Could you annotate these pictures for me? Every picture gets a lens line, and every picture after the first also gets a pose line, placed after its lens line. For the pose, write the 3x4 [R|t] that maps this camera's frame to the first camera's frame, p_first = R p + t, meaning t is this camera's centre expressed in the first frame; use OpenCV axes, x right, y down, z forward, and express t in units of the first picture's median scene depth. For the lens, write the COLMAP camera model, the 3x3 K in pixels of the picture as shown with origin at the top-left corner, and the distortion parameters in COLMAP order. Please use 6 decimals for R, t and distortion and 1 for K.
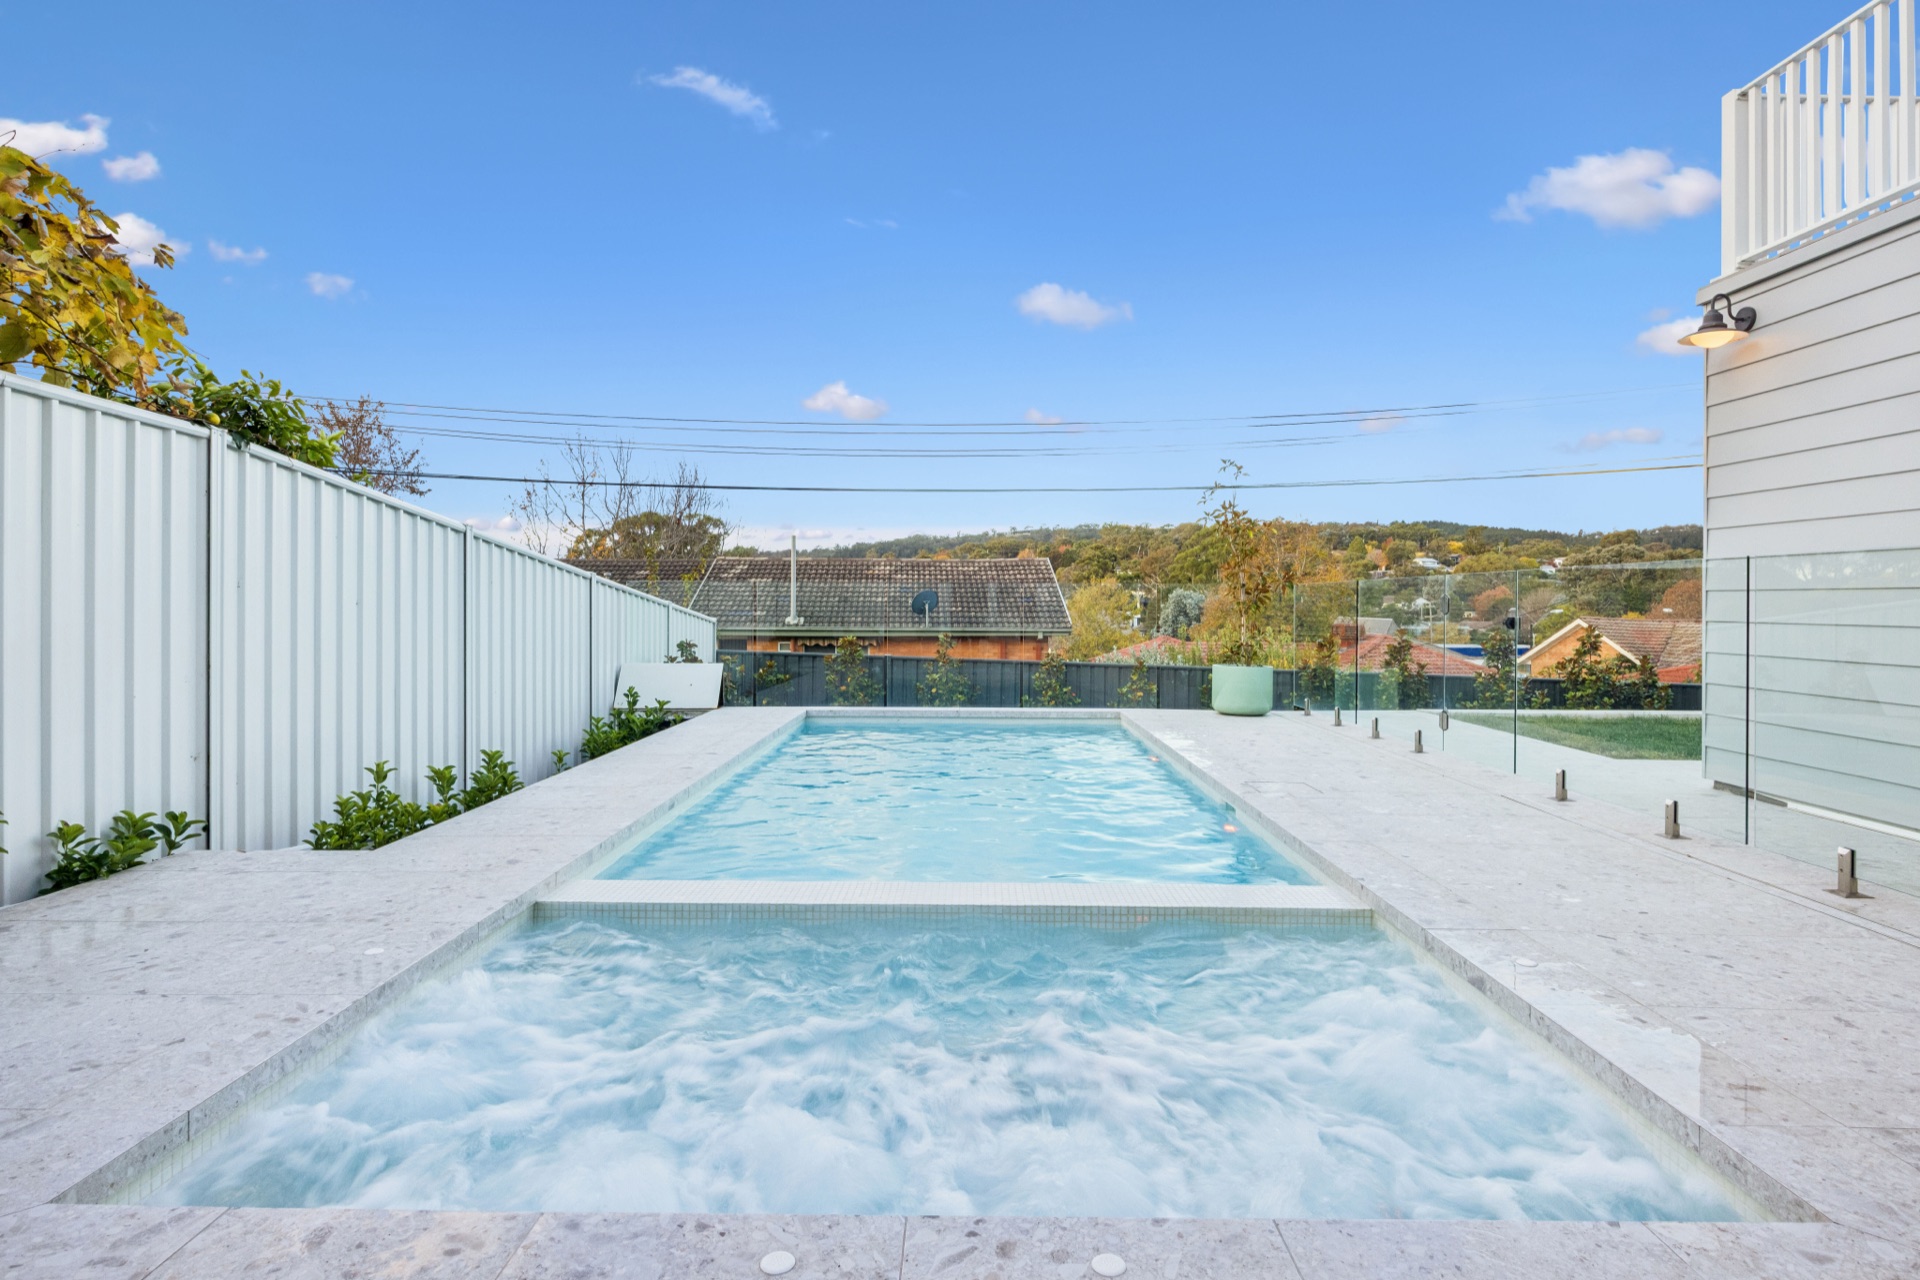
lens RADIAL K [[1014.9, 0, 964.1], [0, 1014.9, 599.1], [0, 0, 1]] dist [-0.006561, 0.000705]
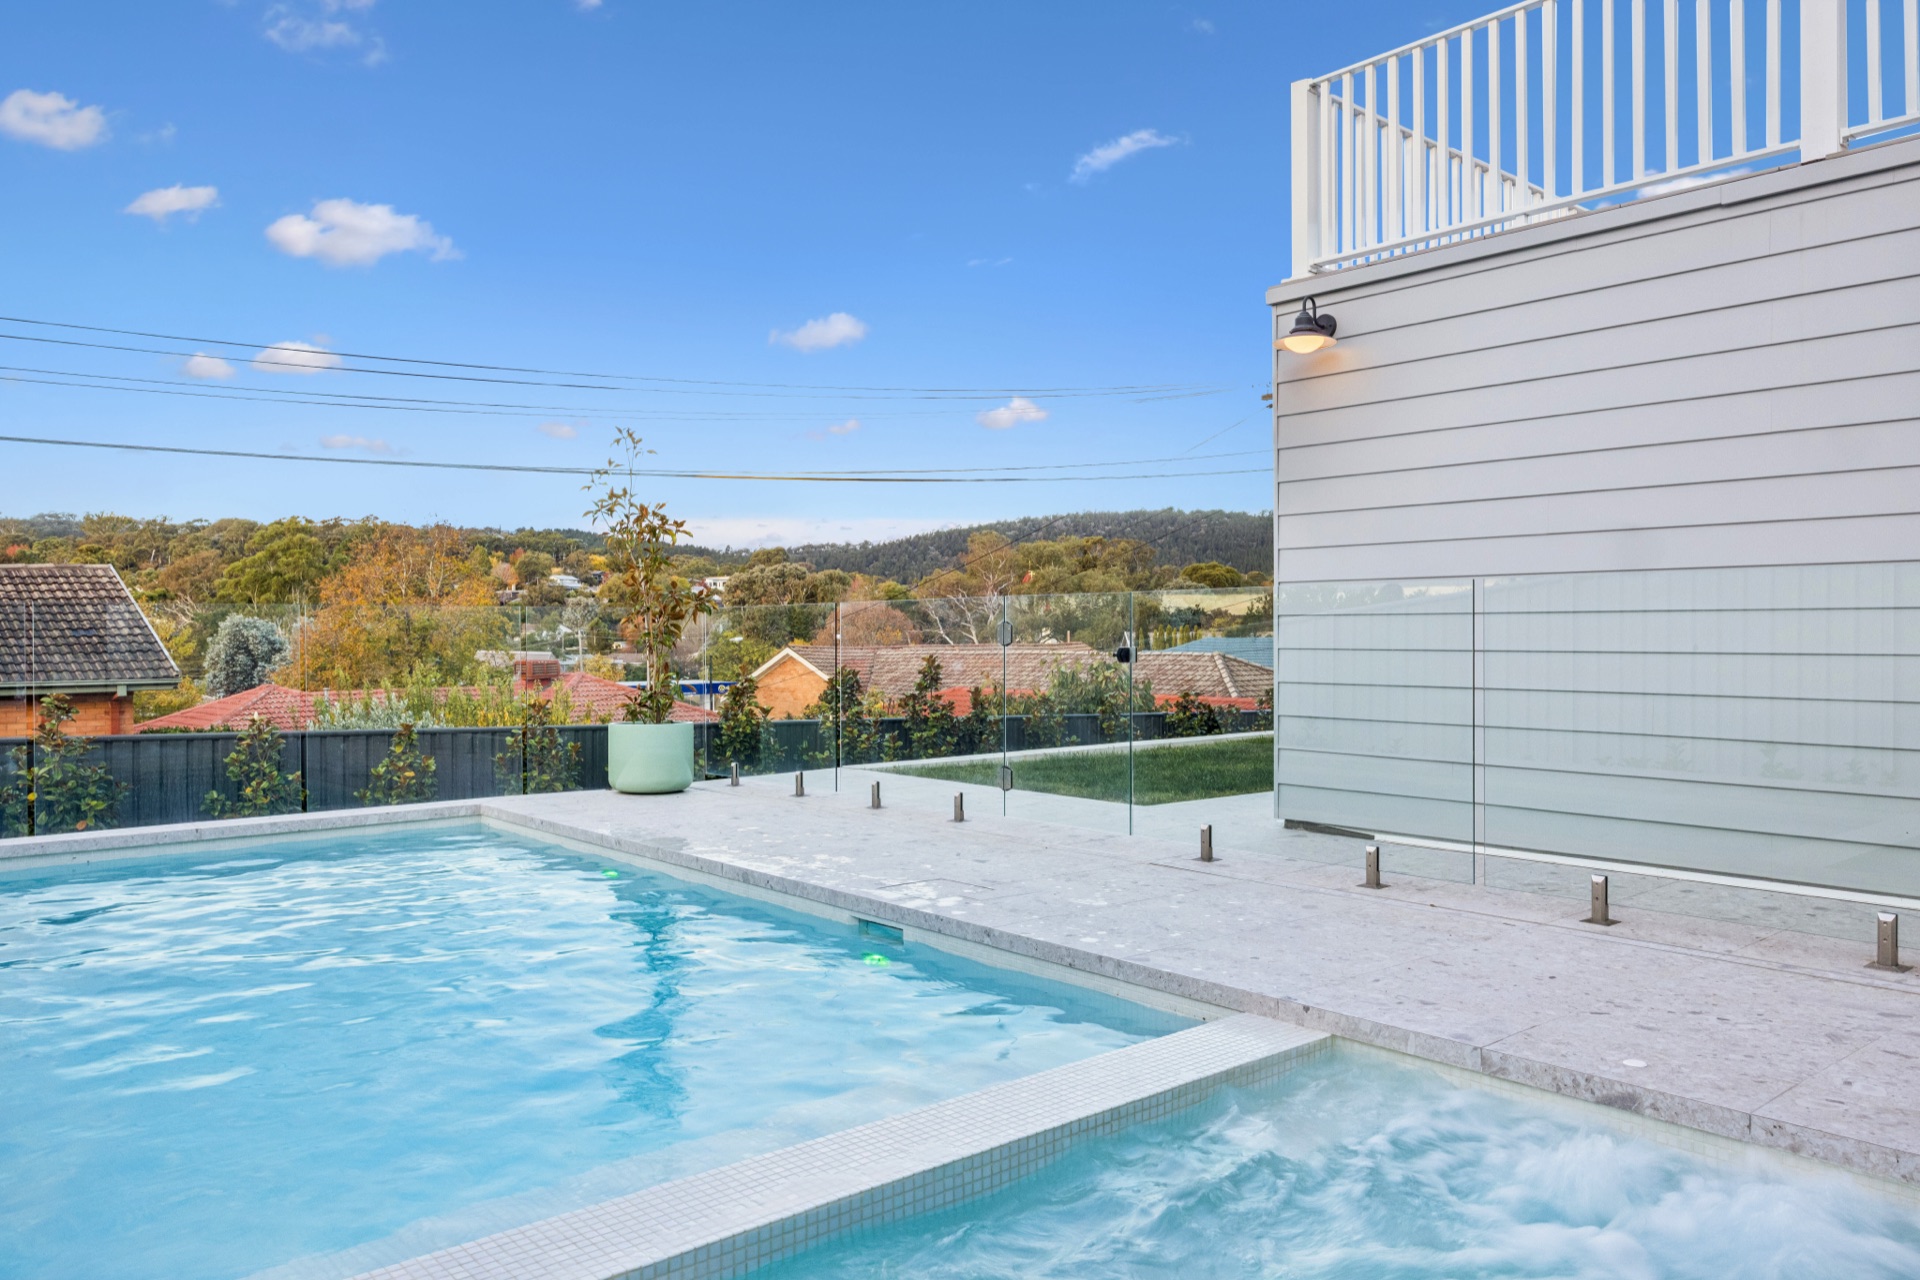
lens RADIAL K [[1342.7, 0, 940.4], [0, 1342.7, 629.3], [0, 0, 1]] dist [-0.000210, 0.004635]
pose [[0.761153, -0.009194, 0.648507, -0.126453], [0.008345, 0.999956, 0.004383, -0.001403], [-0.648519, 0.002076, 0.761196, 0.112830]]
